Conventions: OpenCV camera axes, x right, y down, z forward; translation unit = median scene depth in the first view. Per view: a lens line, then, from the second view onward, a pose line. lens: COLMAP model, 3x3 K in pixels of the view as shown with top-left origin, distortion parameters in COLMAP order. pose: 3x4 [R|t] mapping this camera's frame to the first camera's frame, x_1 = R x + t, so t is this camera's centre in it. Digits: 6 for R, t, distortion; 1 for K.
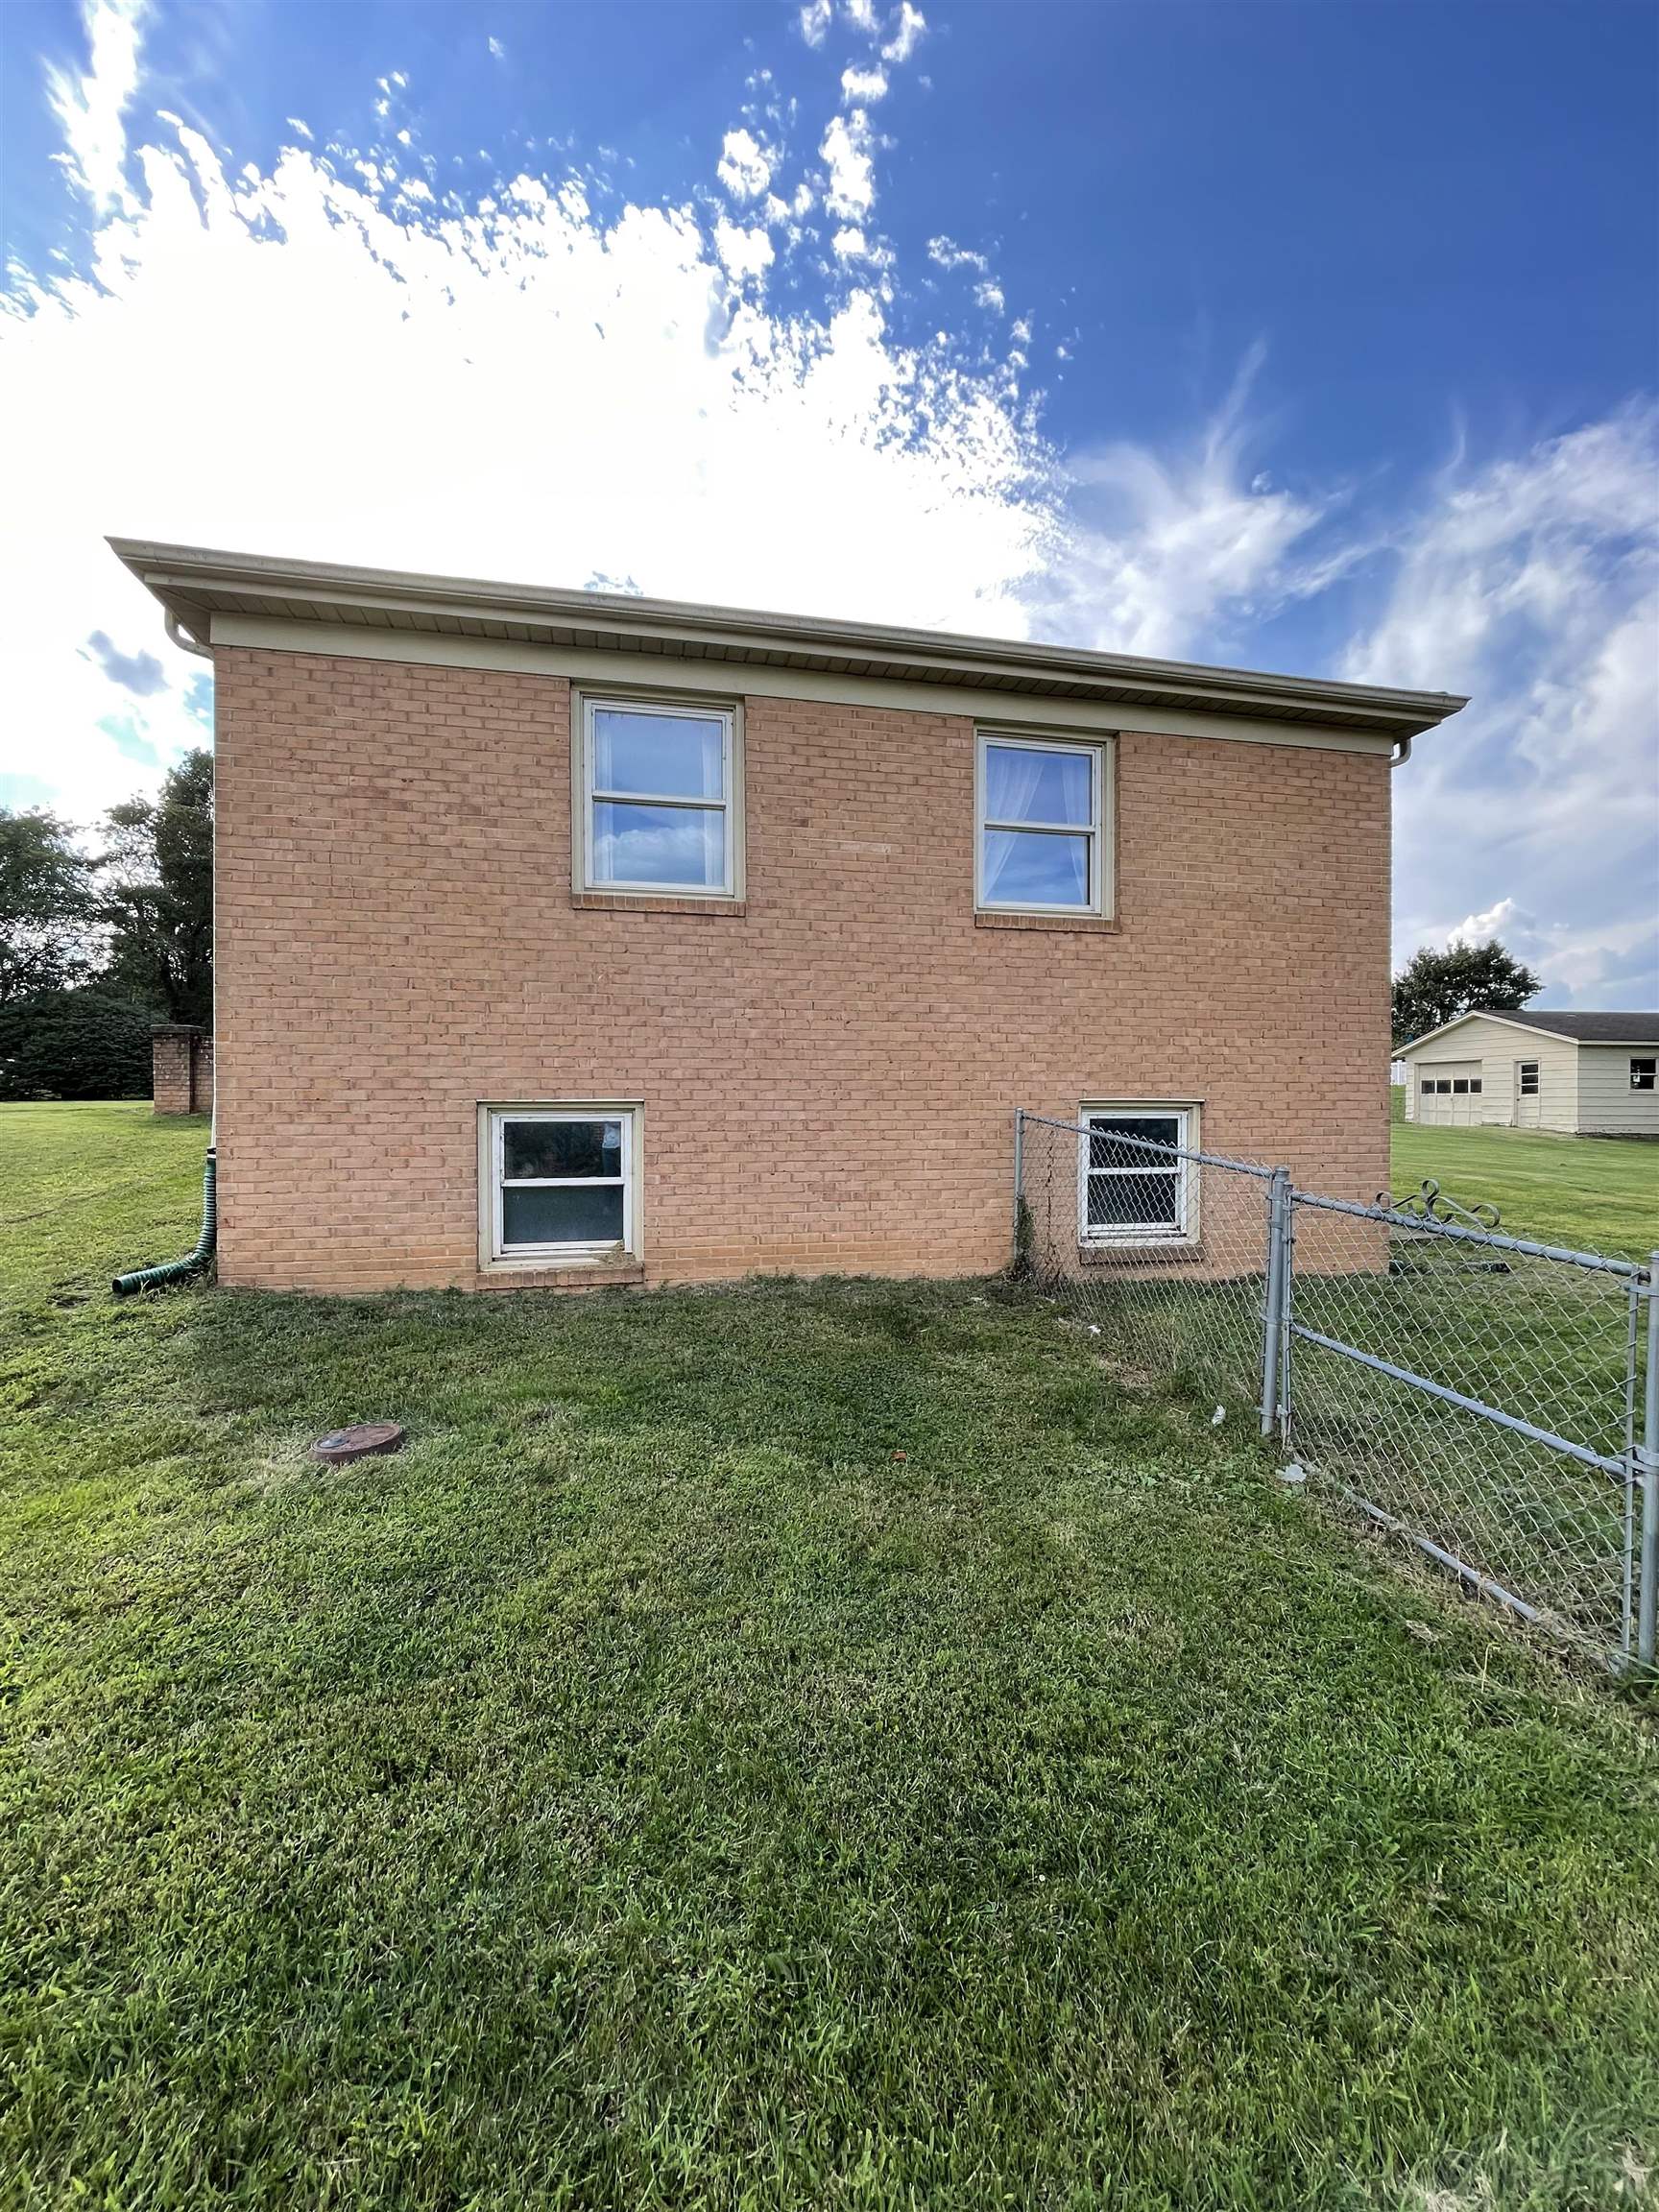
lens RADIAL K [[882.6, 0, 820.0], [0, 882.6, 1103.9], [0, 0, 1]] dist [-0.022818, -0.000334]
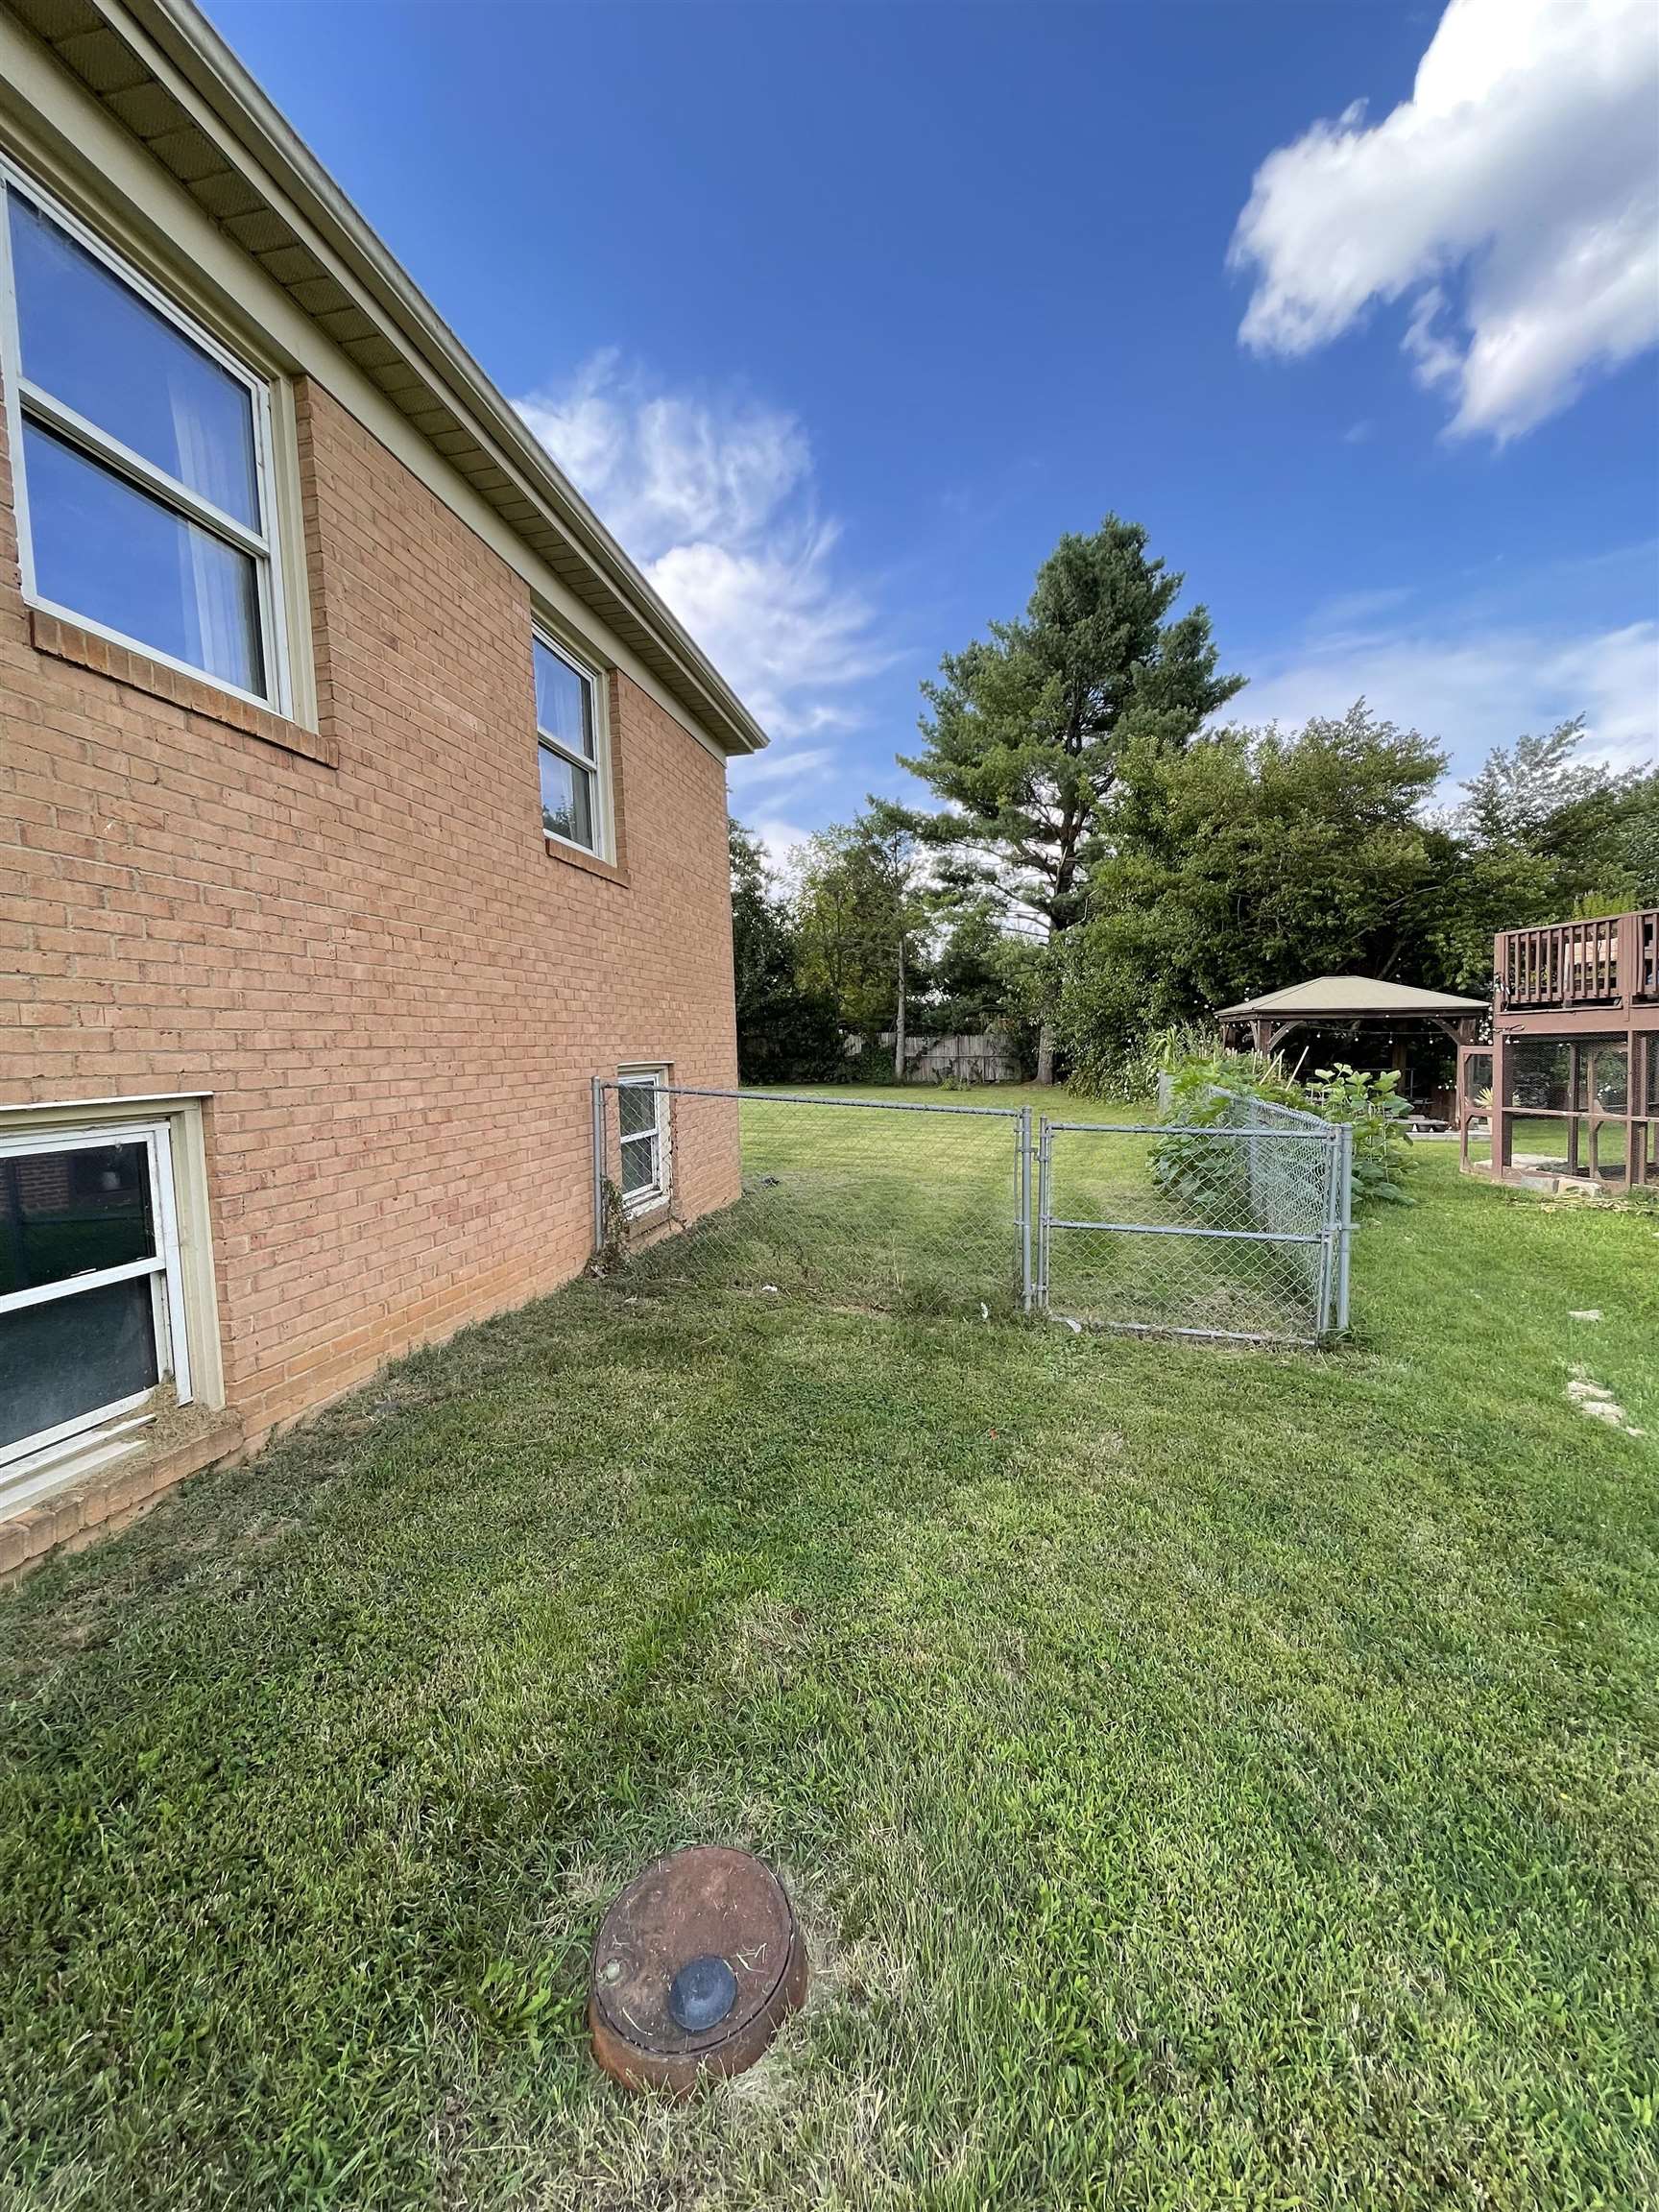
lens RADIAL K [[882.6, 0, 822.2], [0, 882.6, 1107.5], [0, 0, 1]] dist [-0.022818, -0.000334]
pose [[0.408633, -0.077222, 0.909426, -0.497463], [0.039019, 0.996981, 0.067124, -0.015294], [-0.911864, 0.008056, 0.410413, 0.469107]]
